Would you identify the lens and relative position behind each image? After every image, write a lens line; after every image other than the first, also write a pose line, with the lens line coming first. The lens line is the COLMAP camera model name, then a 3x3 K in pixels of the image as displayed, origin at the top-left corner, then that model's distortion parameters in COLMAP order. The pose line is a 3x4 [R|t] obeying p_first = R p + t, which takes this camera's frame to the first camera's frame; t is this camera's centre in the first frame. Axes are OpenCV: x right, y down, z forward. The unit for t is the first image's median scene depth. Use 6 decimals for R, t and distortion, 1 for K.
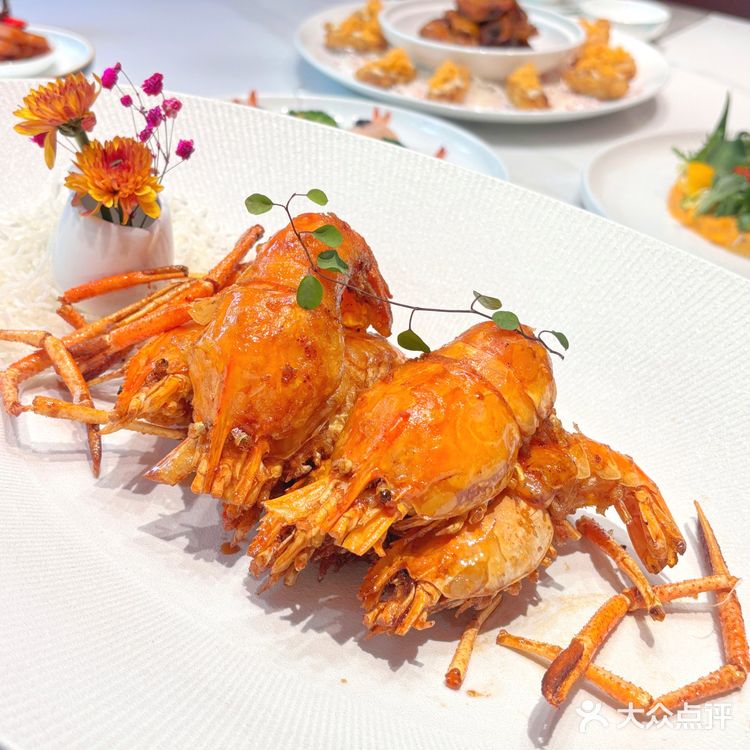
lens RADIAL K [[1555.7, 0, 375.0], [0, 1555.7, 375.0], [0, 0, 1]] dist [0.244172, -3.273109]
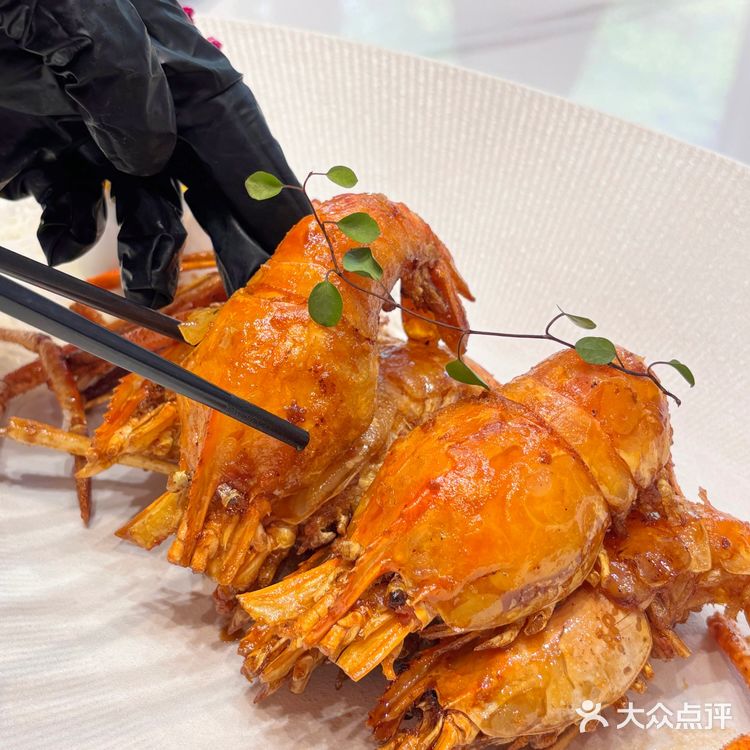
lens RADIAL K [[1555.7, 0, 375.0], [0, 1555.7, 375.0], [0, 0, 1]] dist [0.244172, -3.273109]
pose [[0.977118, 0.032262, -0.210236, 0.137974], [-0.017868, 0.997386, 0.070011, -0.072846], [0.211945, -0.064653, 0.975141, 0.277597]]
